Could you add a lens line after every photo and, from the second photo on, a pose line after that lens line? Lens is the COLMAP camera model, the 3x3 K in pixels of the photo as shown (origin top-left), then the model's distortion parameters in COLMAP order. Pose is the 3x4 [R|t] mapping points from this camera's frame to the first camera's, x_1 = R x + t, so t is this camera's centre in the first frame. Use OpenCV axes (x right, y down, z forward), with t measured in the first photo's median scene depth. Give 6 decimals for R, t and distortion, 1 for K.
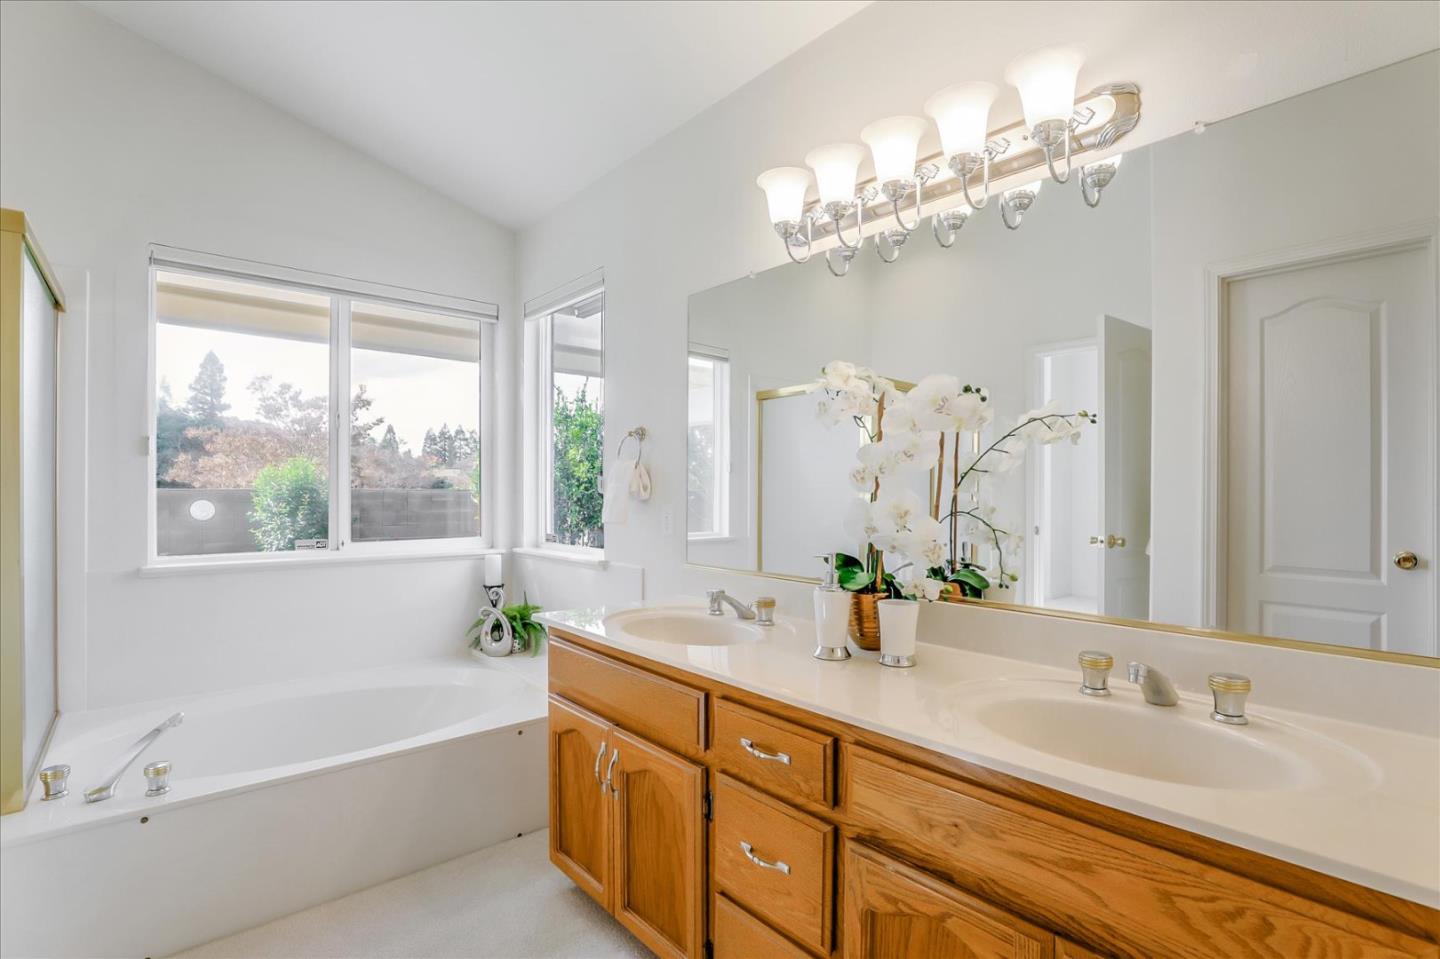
lens RADIAL K [[676.9, 0, 717.9], [0, 676.9, 484.5], [0, 0, 1]] dist [-0.008139, 0.001275]
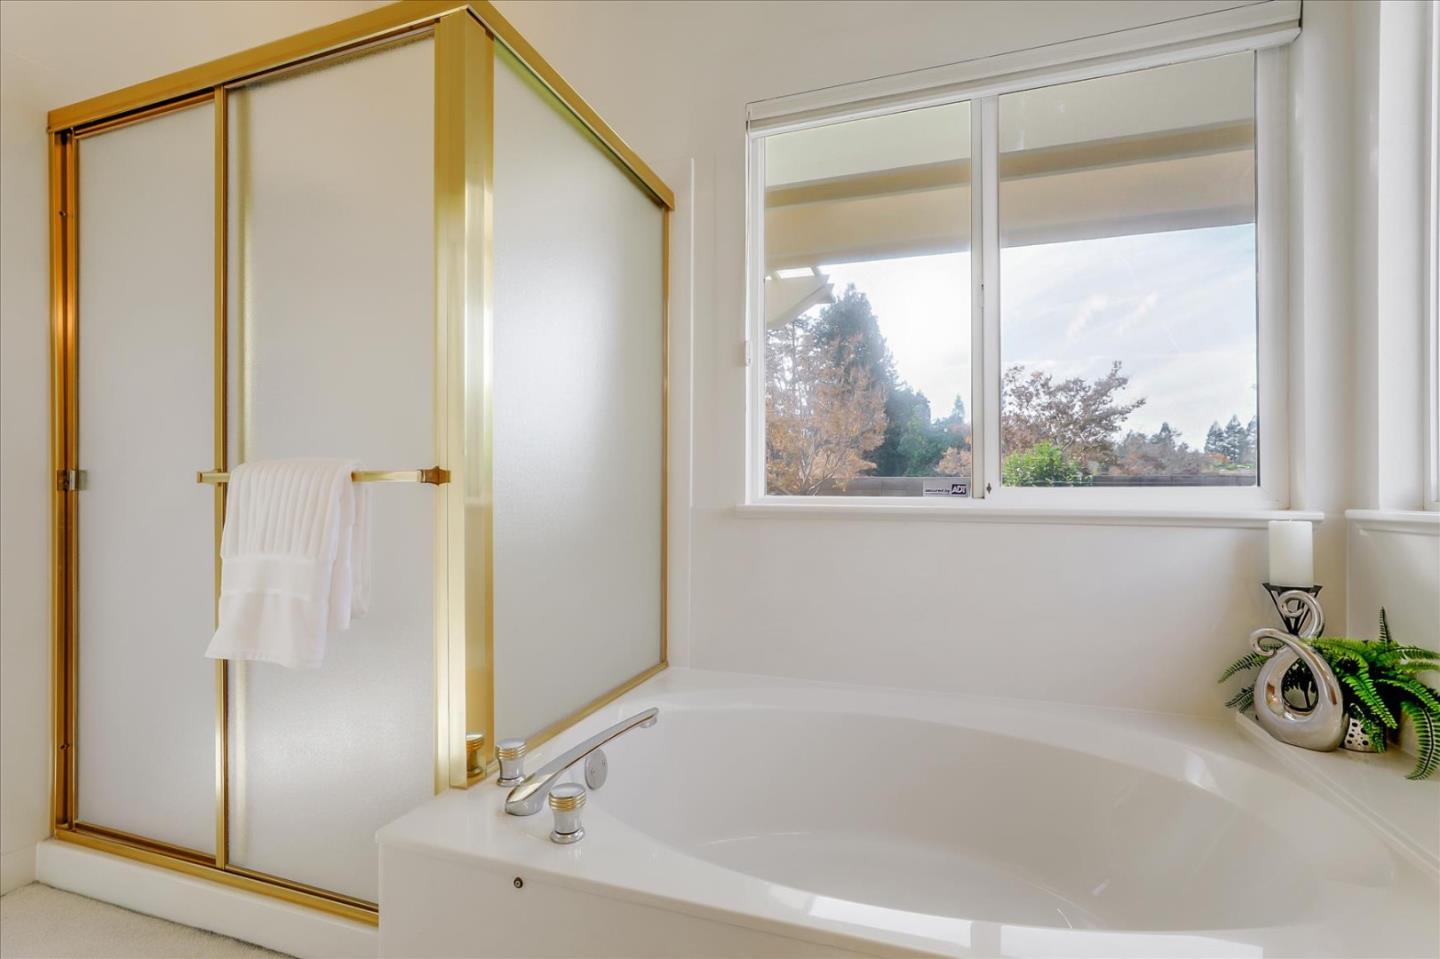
lens RADIAL K [[676.9, 0, 714.1], [0, 676.9, 495.2], [0, 0, 1]] dist [-0.008139, 0.001275]
pose [[0.505313, 0.003221, -0.862930, -0.137559], [0.007183, 0.999943, 0.007939, 0.082439], [0.862906, -0.010210, 0.505261, 0.438099]]
